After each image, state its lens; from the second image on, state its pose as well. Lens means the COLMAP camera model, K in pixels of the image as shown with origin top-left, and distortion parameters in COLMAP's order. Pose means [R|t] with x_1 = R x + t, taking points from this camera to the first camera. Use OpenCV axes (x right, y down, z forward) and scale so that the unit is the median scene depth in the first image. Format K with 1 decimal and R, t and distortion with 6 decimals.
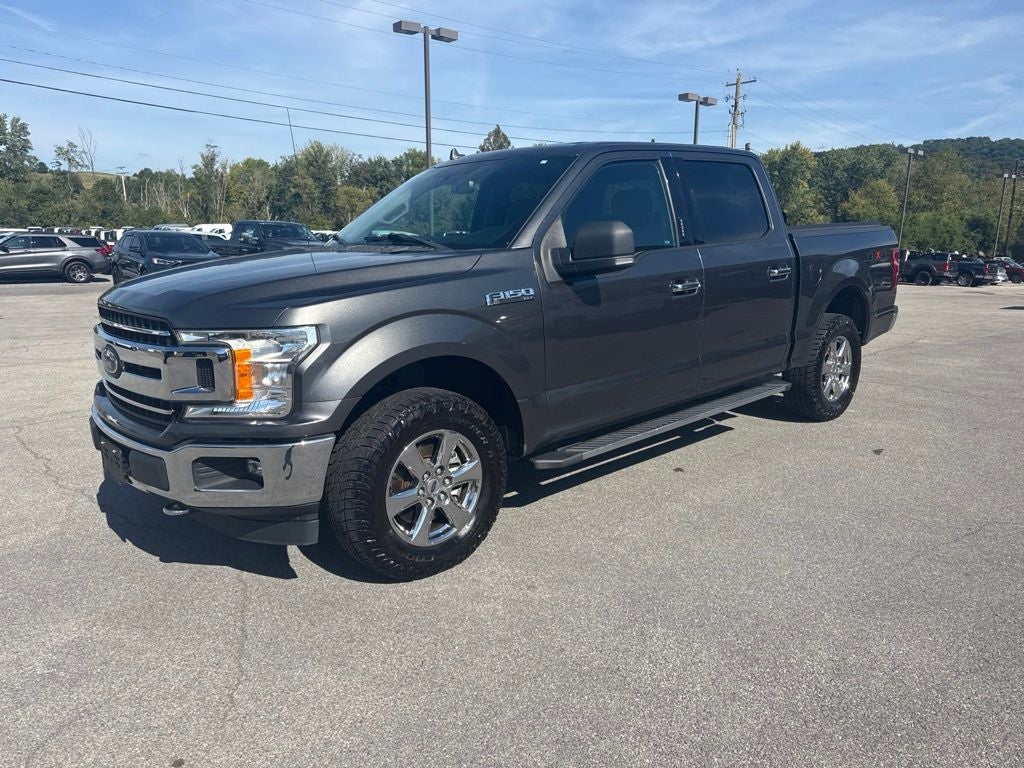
lens RADIAL K [[727.3, 0, 509.3], [0, 727.3, 393.6], [0, 0, 1]] dist [0.024425, -0.026287]
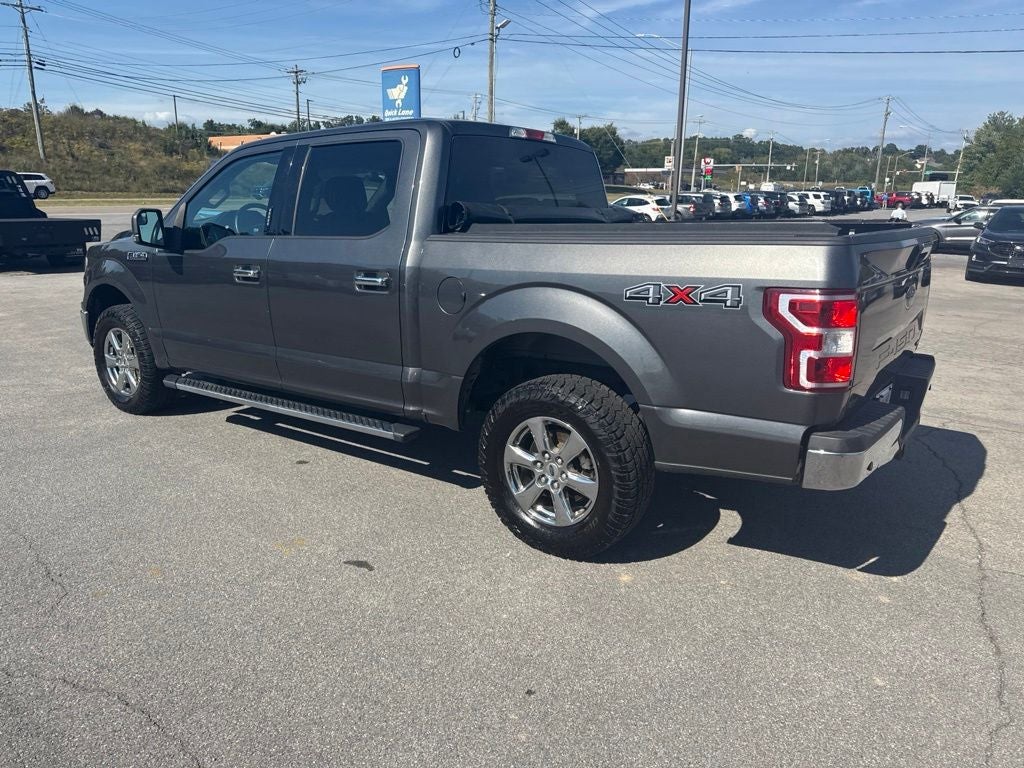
lens RADIAL K [[727.3, 0, 517.1], [0, 727.3, 387.5], [0, 0, 1]] dist [0.024425, -0.026287]
pose [[0.211348, 0.254488, -0.943699, 0.094840], [-0.223424, 0.952525, 0.206831, -0.020662], [0.951532, 0.167131, 0.258173, 0.079214]]
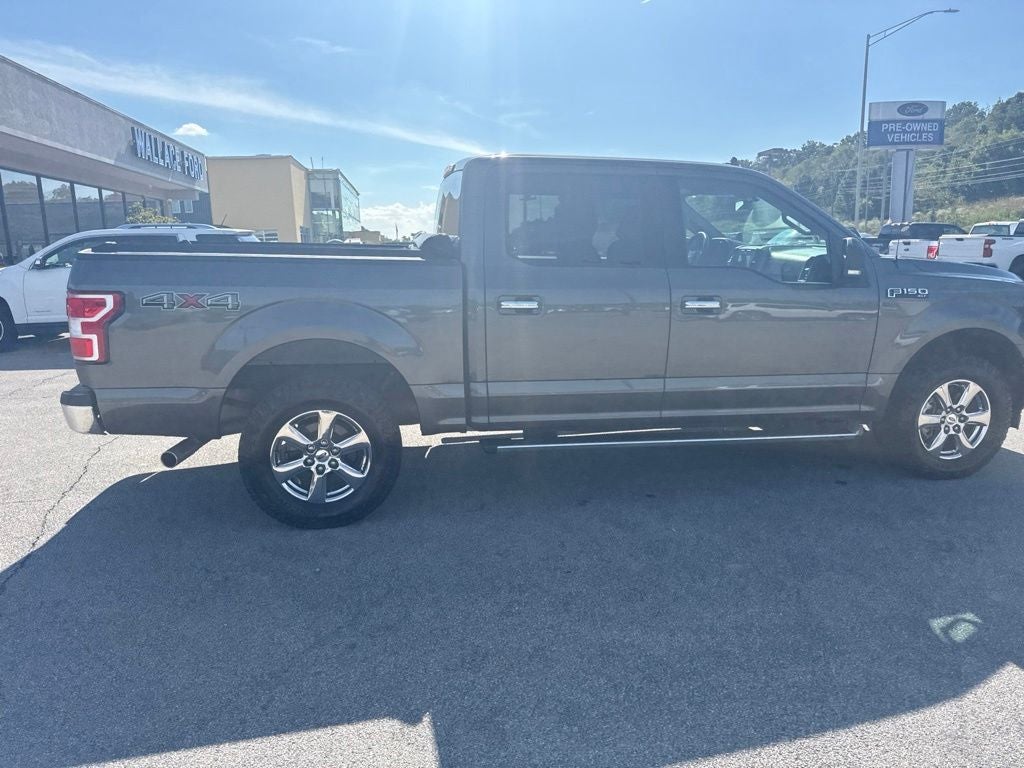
lens RADIAL K [[727.3, 0, 511.1], [0, 727.3, 383.1], [0, 0, 1]] dist [0.024425, -0.026287]
pose [[-0.854018, -0.082979, 0.513583, -0.027614], [0.131579, 0.920650, 0.367547, -0.036747], [-0.503329, 0.381469, -0.775333, 0.162637]]
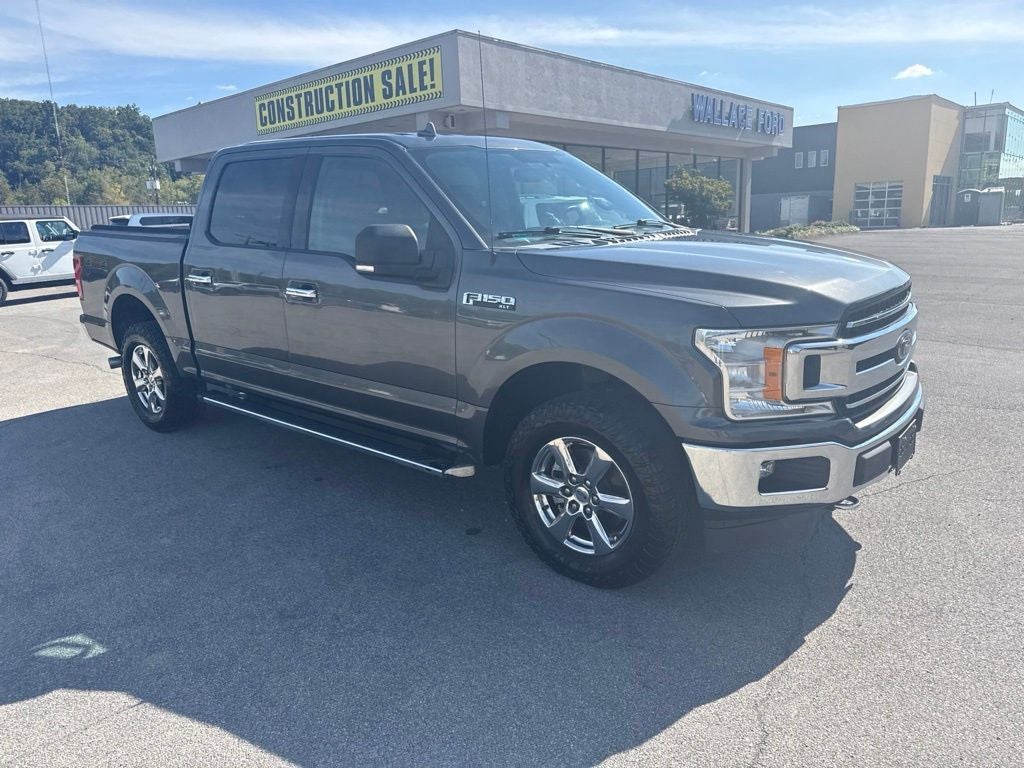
lens RADIAL K [[727.3, 0, 512.9], [0, 727.3, 385.5], [0, 0, 1]] dist [0.024425, -0.026287]
pose [[-0.148066, -0.223514, 0.963389, -0.076123], [0.247743, 0.934684, 0.254930, -0.019911], [-0.957445, 0.276419, -0.083021, 0.085865]]
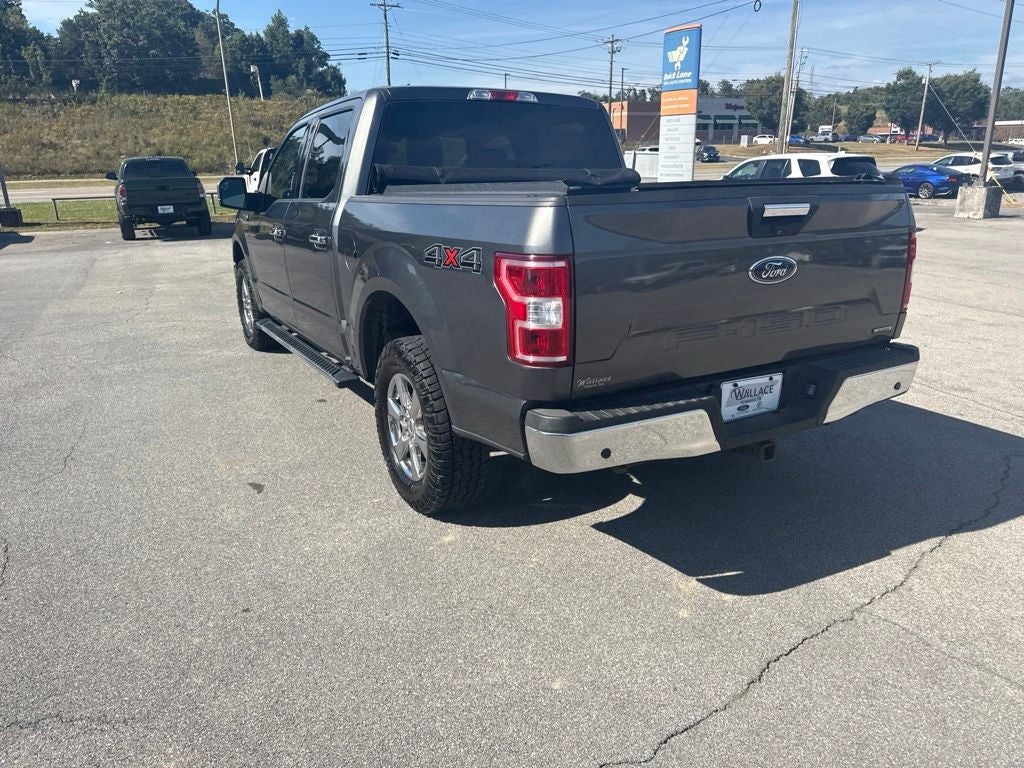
lens RADIAL K [[727.3, 0, 517.8], [0, 727.3, 379.9], [0, 0, 1]] dist [0.024425, -0.026287]
pose [[-0.204188, 0.285261, -0.936447, 0.095761], [-0.200056, 0.924253, 0.325167, -0.027666], [0.958272, 0.253737, -0.131653, 0.112692]]
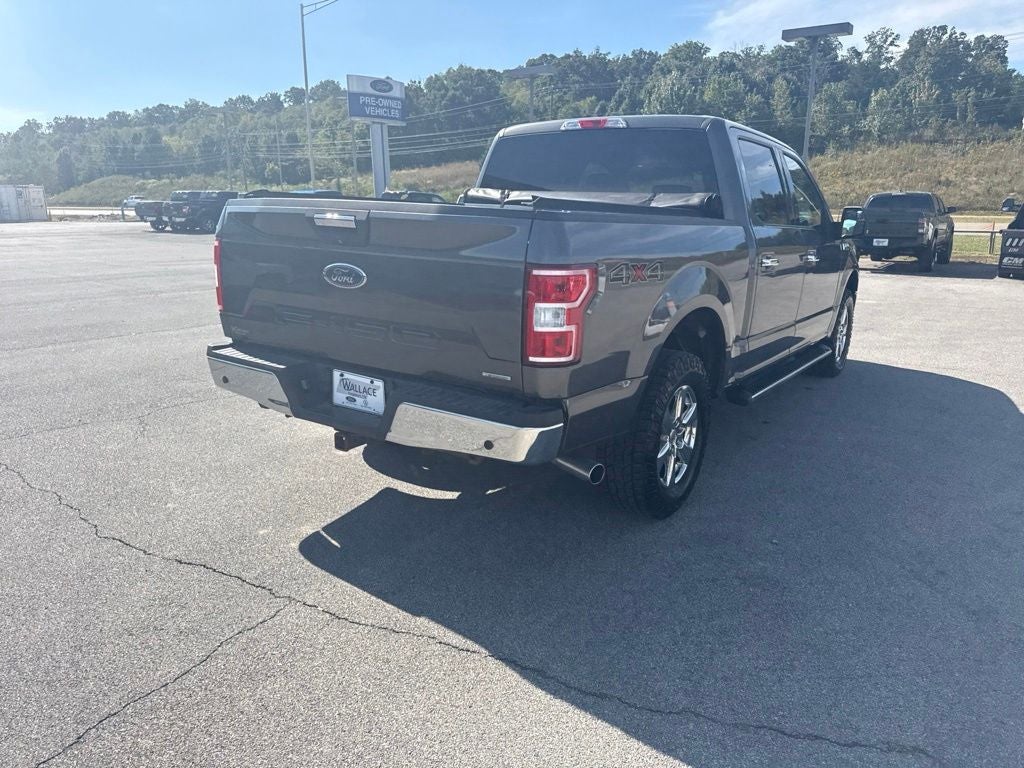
lens RADIAL K [[727.3, 0, 517.4], [0, 727.3, 386.5], [0, 0, 1]] dist [0.024425, -0.026287]
pose [[-0.971220, 0.051974, -0.232443, 0.048048], [-0.058846, 0.893289, 0.445615, -0.038776], [0.230800, 0.446469, -0.864521, 0.170404]]
